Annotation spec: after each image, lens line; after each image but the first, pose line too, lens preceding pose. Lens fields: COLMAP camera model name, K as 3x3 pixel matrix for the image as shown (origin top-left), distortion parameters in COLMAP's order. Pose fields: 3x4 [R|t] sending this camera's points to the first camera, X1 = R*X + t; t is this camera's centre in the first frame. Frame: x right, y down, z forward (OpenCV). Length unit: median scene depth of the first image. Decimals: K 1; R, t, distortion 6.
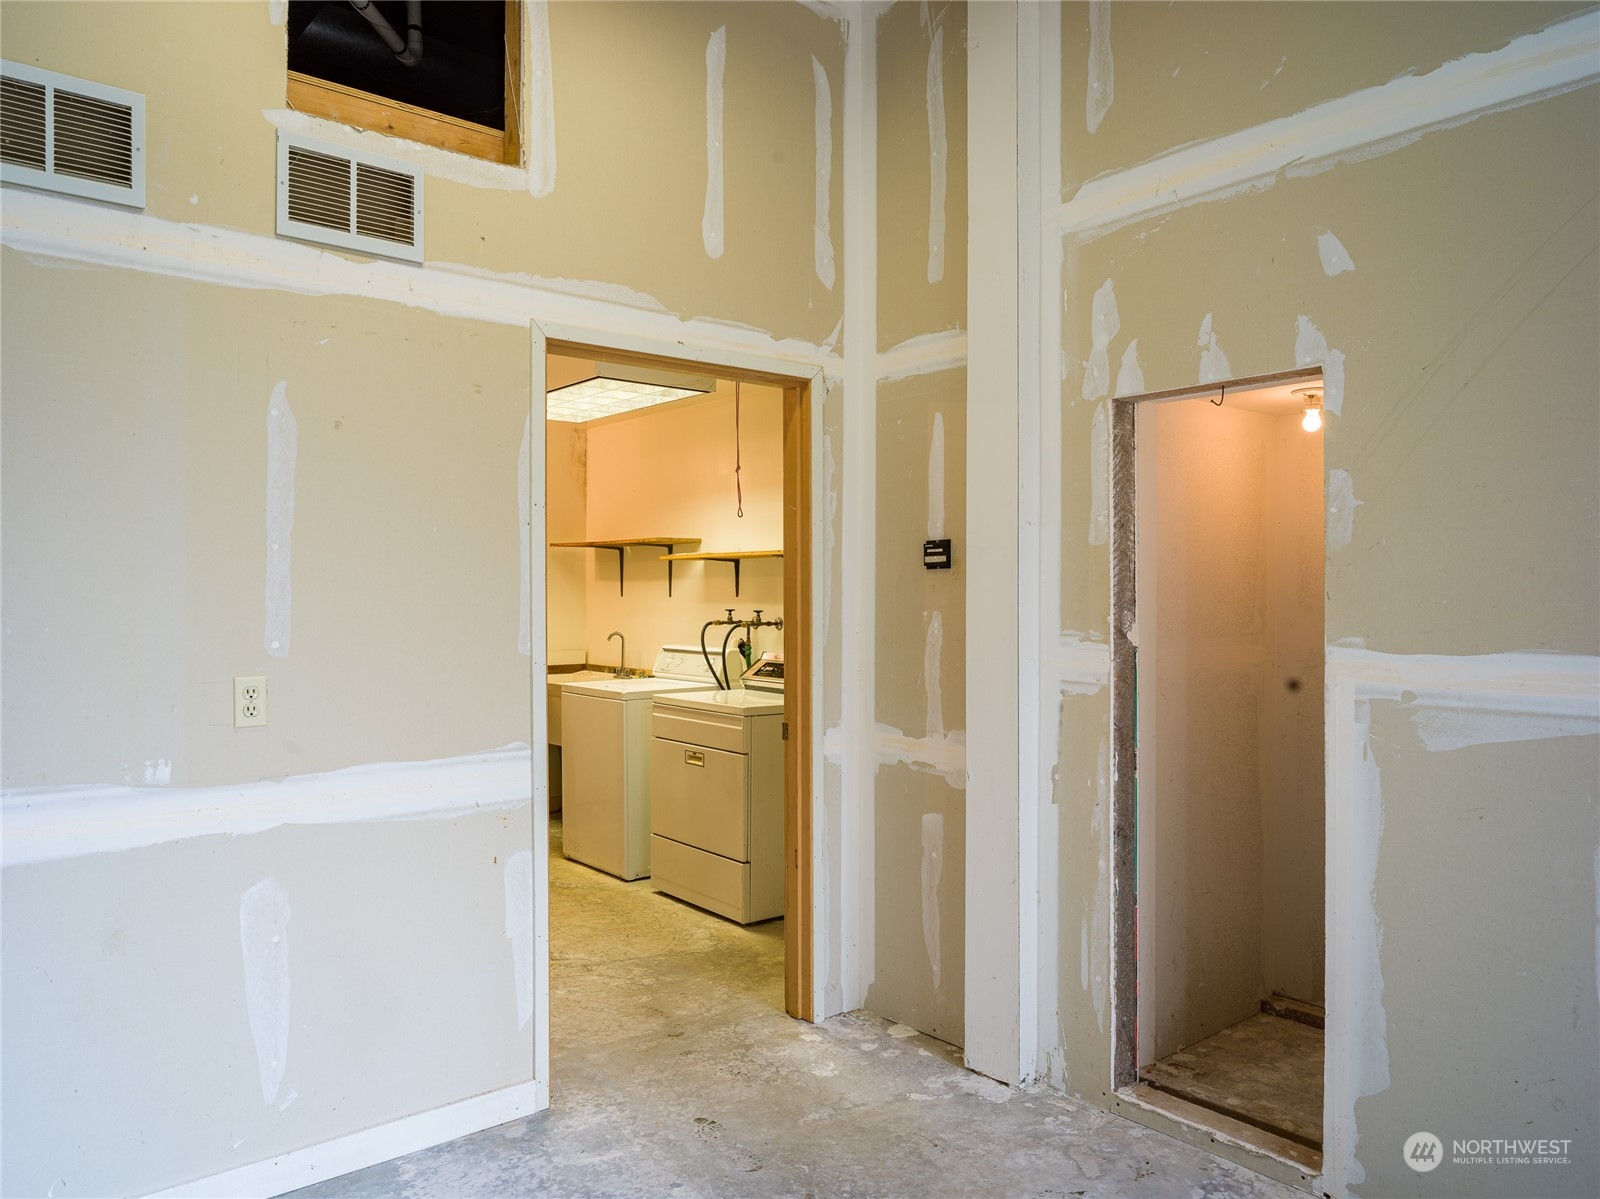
lens RADIAL K [[1171.0, 0, 800.0], [0, 1171.0, 599.5], [0, 0, 1]] dist [0.001982, 0.000187]
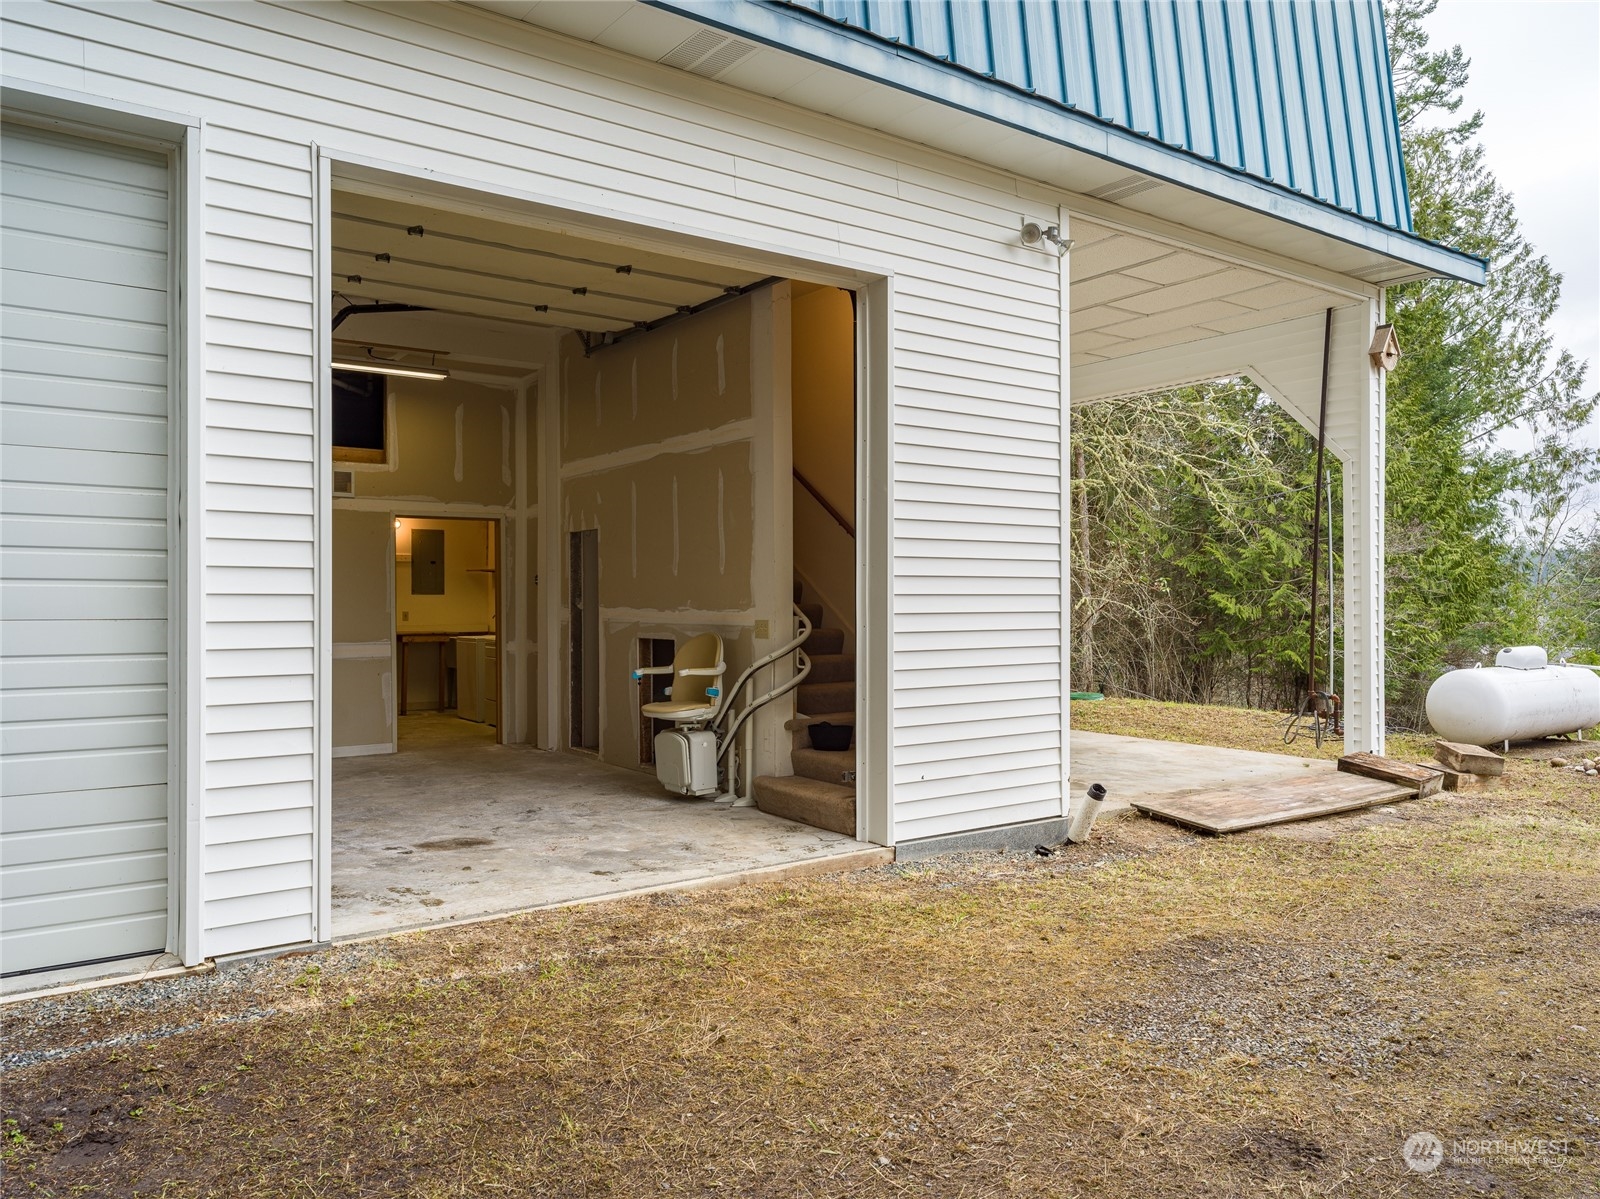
lens RADIAL K [[1098.7, 0, 800.0], [0, 1098.7, 599.5], [0, 0, 1]] dist [0.004460, 0.000532]
pose [[0.998217, -0.005077, -0.059468, 0.880443], [0.004906, 0.999983, -0.003011, 0.020954], [0.059482, 0.002714, 0.998226, -1.603260]]
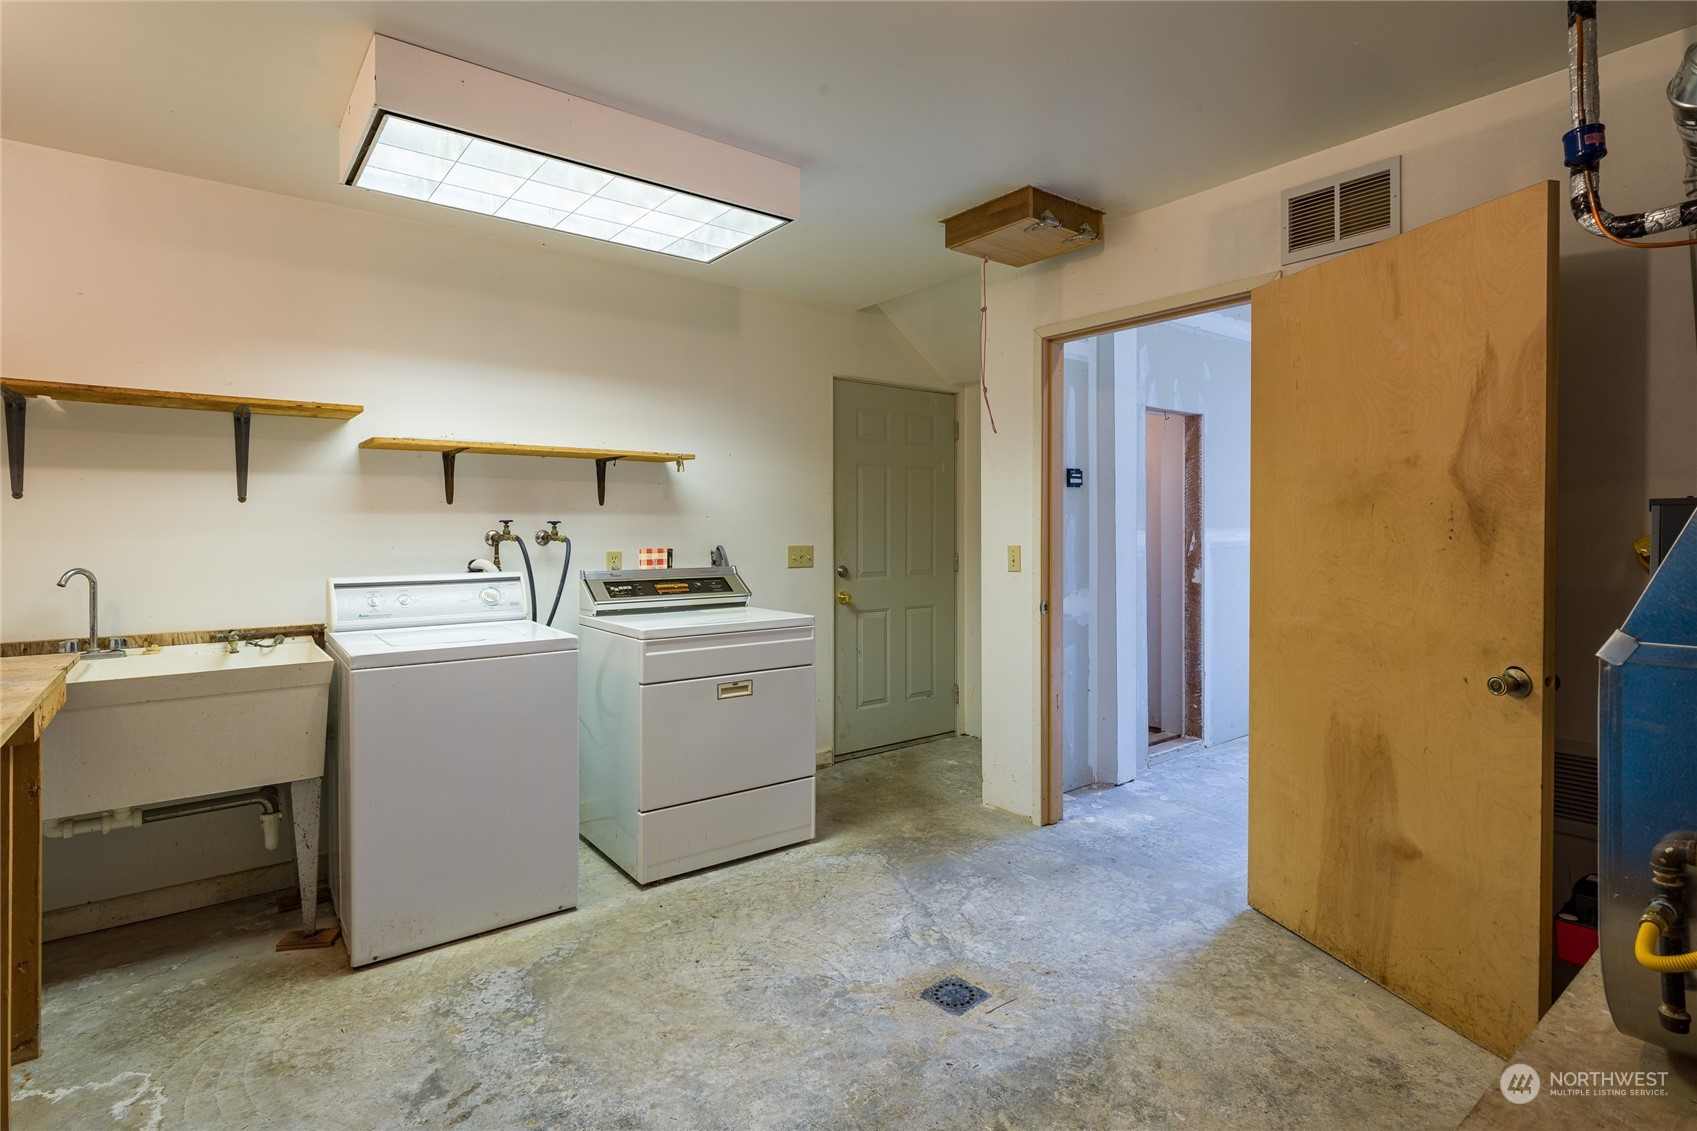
lens RADIAL K [[847.1, 0, 849.1], [0, 847.1, 526.4], [0, 0, 1]] dist [0.004009, 0.000430]
pose [[0.005376, -0.004488, 0.999975, -0.910004], [0.006426, 0.999969, 0.004454, 0.017142], [-0.999965, 0.006402, 0.005405, 1.165308]]
